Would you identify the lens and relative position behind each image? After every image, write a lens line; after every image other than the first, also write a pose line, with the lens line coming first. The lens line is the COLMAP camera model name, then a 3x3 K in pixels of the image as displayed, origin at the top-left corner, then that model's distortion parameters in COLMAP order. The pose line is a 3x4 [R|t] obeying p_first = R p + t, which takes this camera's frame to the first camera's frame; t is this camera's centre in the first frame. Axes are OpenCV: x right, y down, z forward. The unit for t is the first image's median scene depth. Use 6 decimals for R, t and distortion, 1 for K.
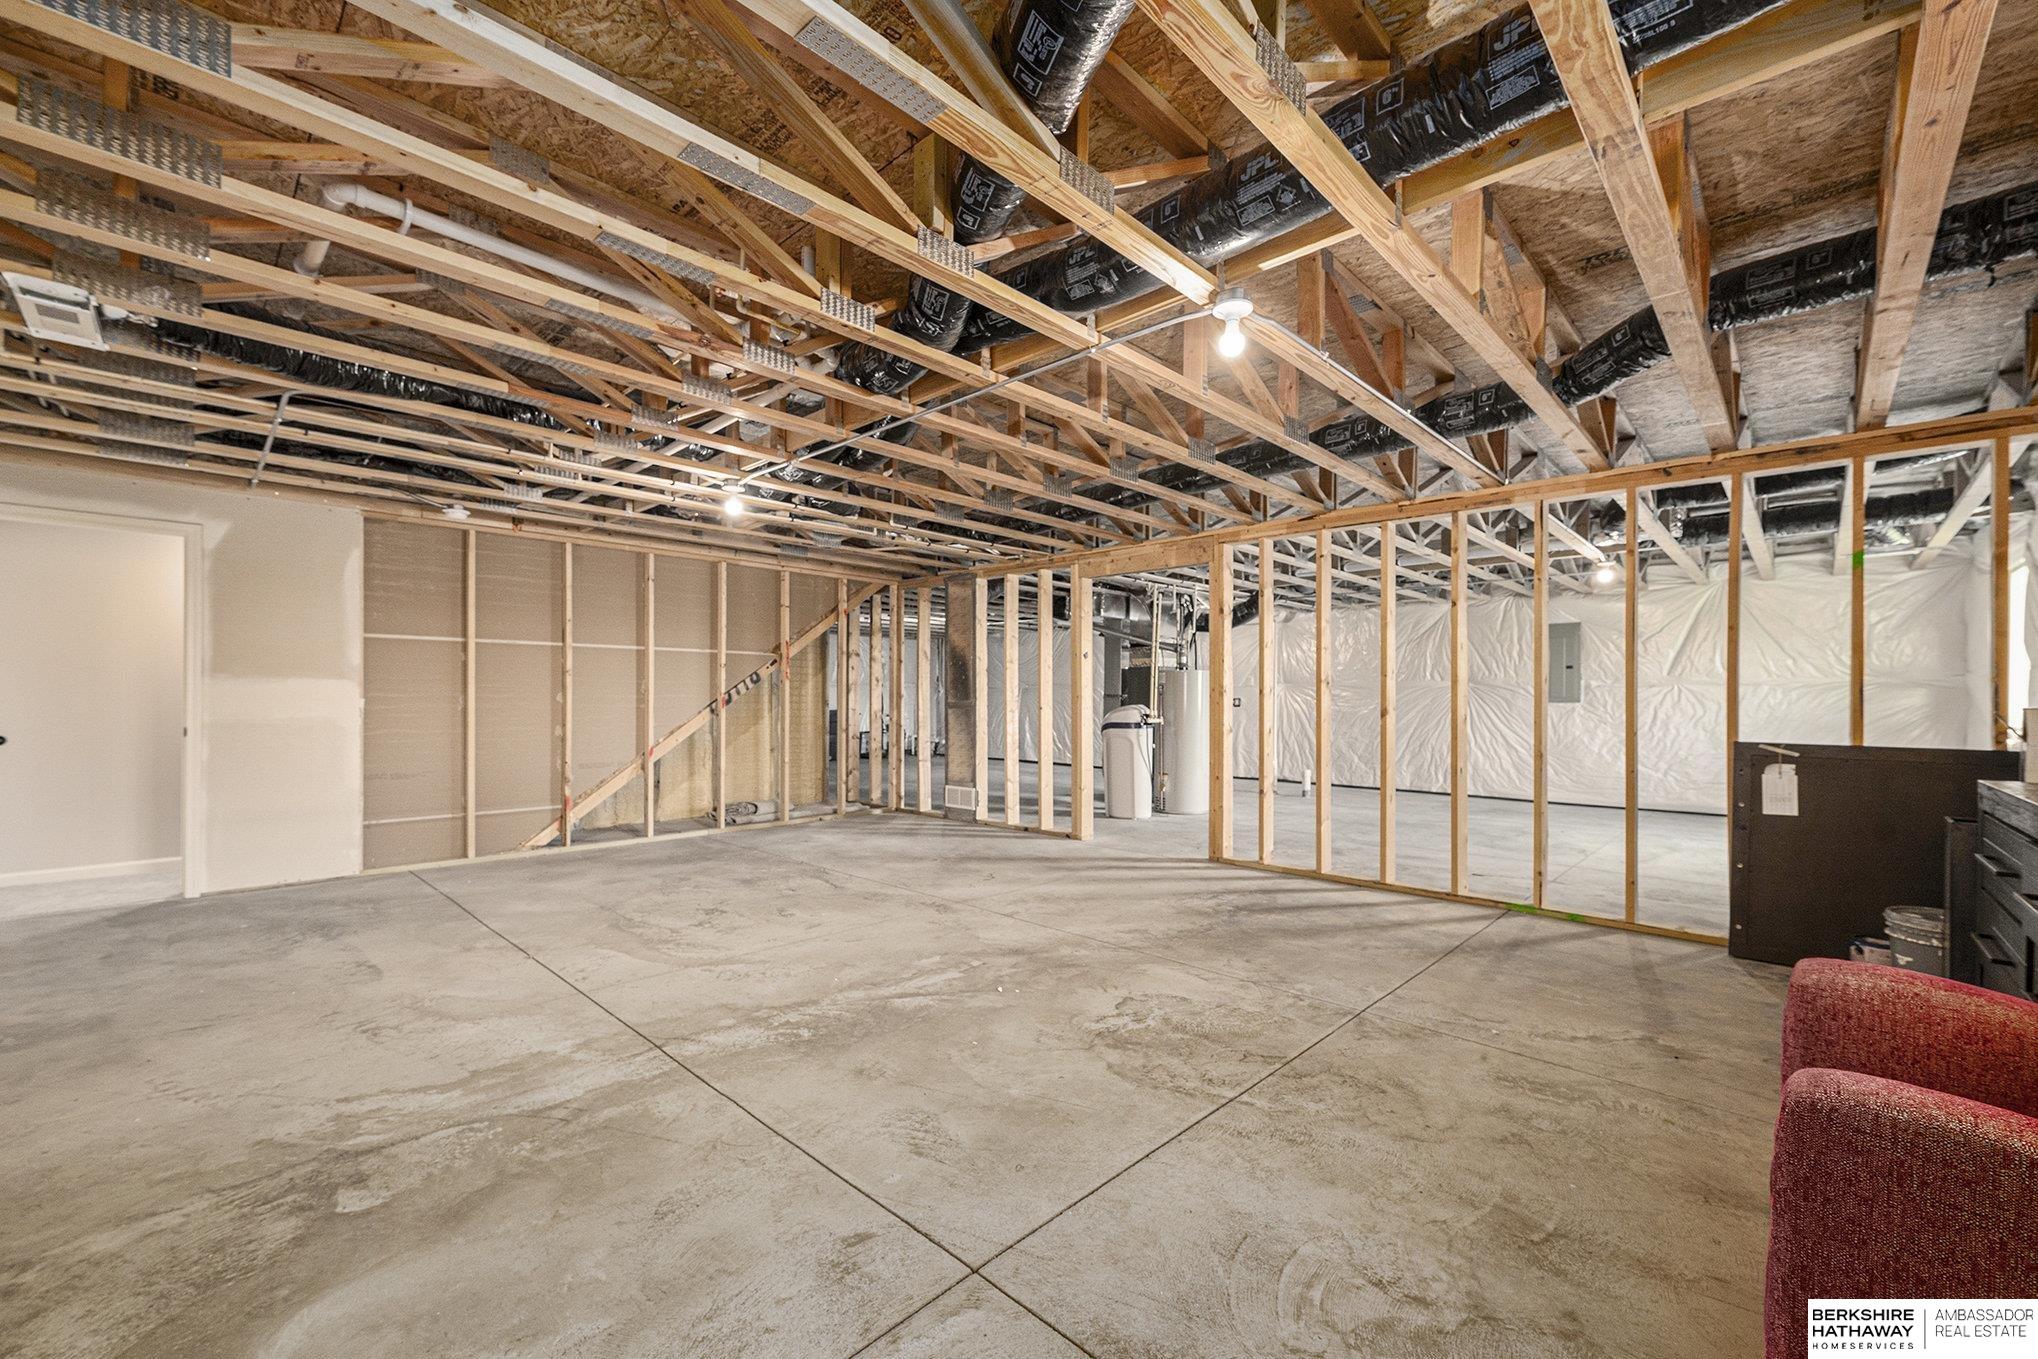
lens RADIAL K [[815.8, 0, 1025.2], [0, 815.8, 692.3], [0, 0, 1]] dist [0.001703, 0.000368]
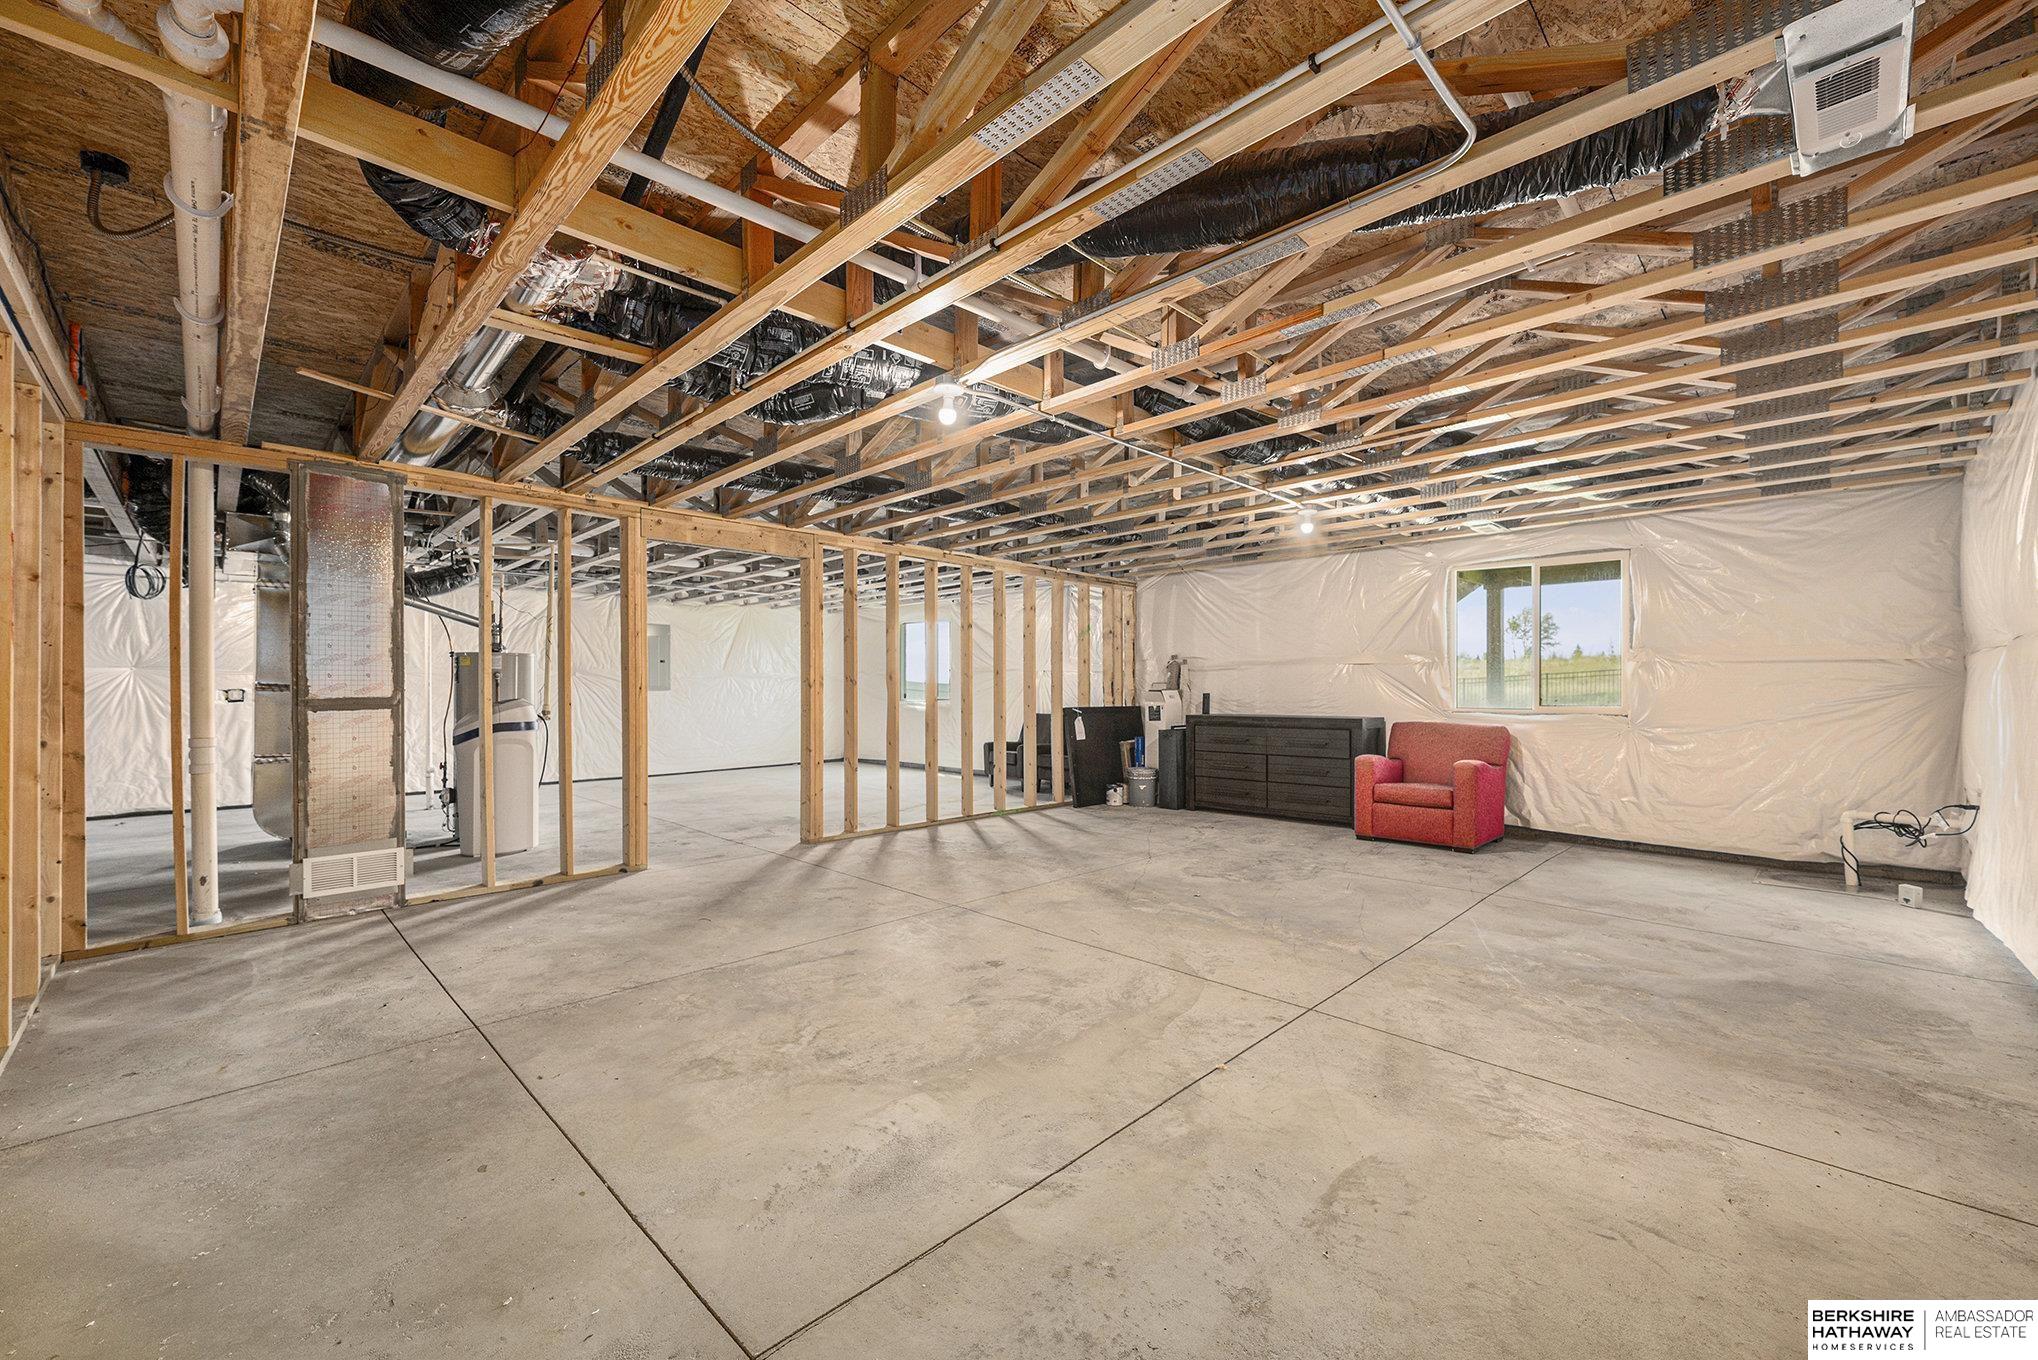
lens RADIAL K [[815.8, 0, 1025.4], [0, 815.8, 684.6], [0, 0, 1]] dist [0.001703, 0.000368]
pose [[0.011748, 0.003503, 0.999925, -1.285071], [-0.002108, 0.999992, -0.003478, 0.010008], [-0.999929, -0.002067, 0.011755, 1.153413]]
